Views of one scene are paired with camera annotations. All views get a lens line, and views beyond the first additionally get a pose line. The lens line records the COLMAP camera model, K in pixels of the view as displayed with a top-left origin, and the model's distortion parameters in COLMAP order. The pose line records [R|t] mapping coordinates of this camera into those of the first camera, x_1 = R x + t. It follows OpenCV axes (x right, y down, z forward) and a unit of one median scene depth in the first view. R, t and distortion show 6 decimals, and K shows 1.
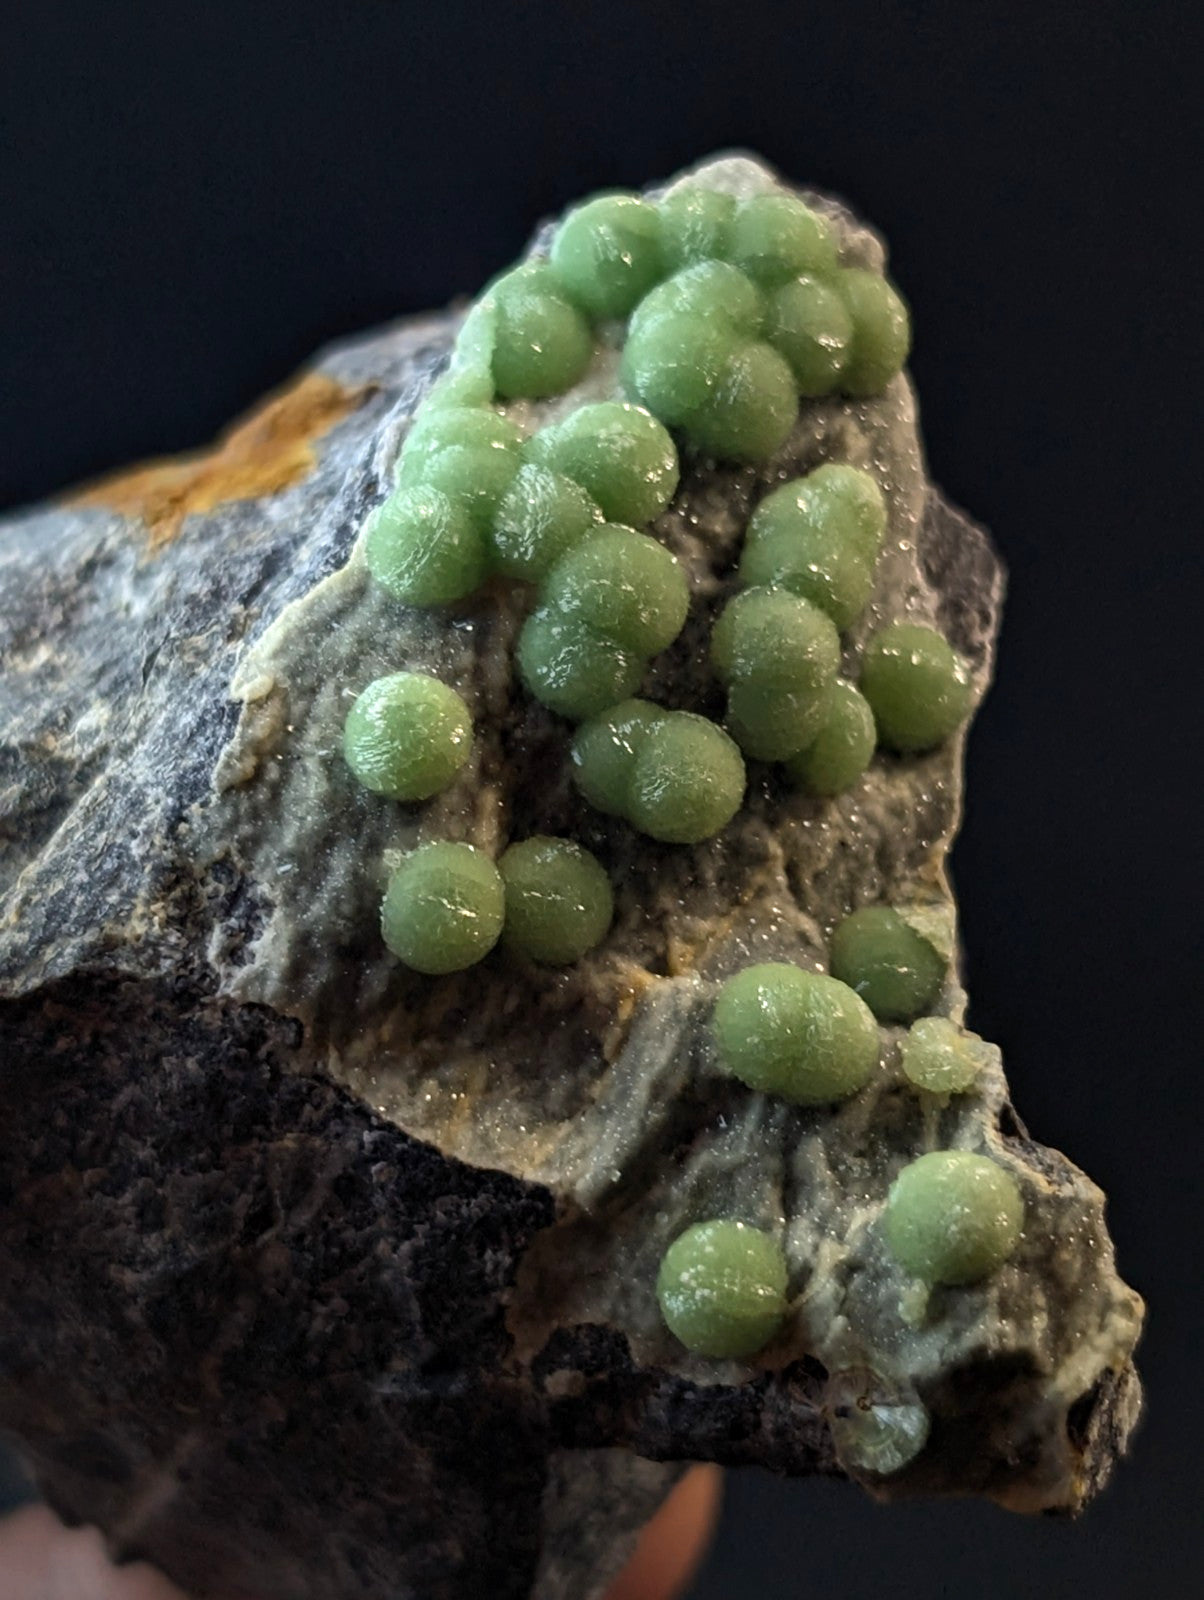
lens RADIAL K [[4141.0, 0, 608.6], [0, 4141.0, 767.0], [0, 0, 1]] dist [0.131715, 0.204039]
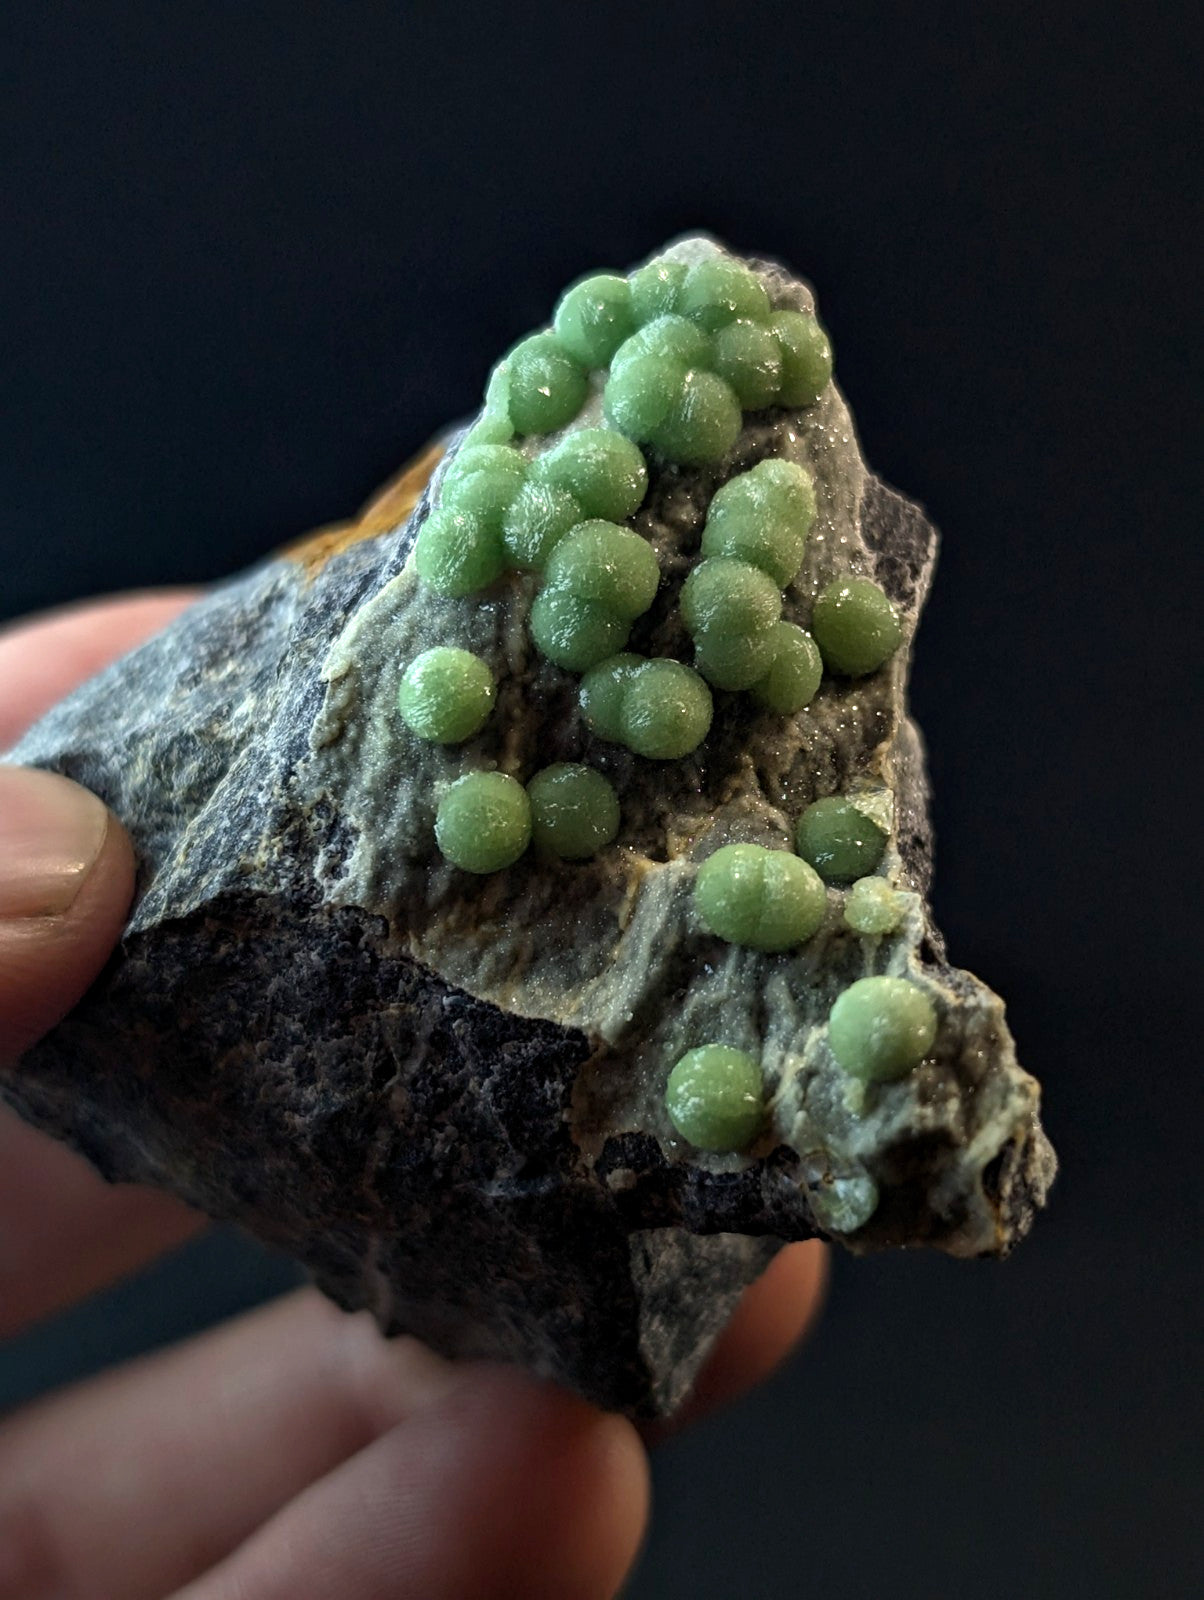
lens RADIAL K [[2802.0, 0, 597.8], [0, 2802.0, 783.8], [0, 0, 1]] dist [0.163004, -0.107421]
pose [[0.983347, -0.085953, -0.160127, 0.137427], [0.084836, 0.996299, -0.013811, 0.036711], [0.160721, -0.000004, 0.987000, 0.128150]]
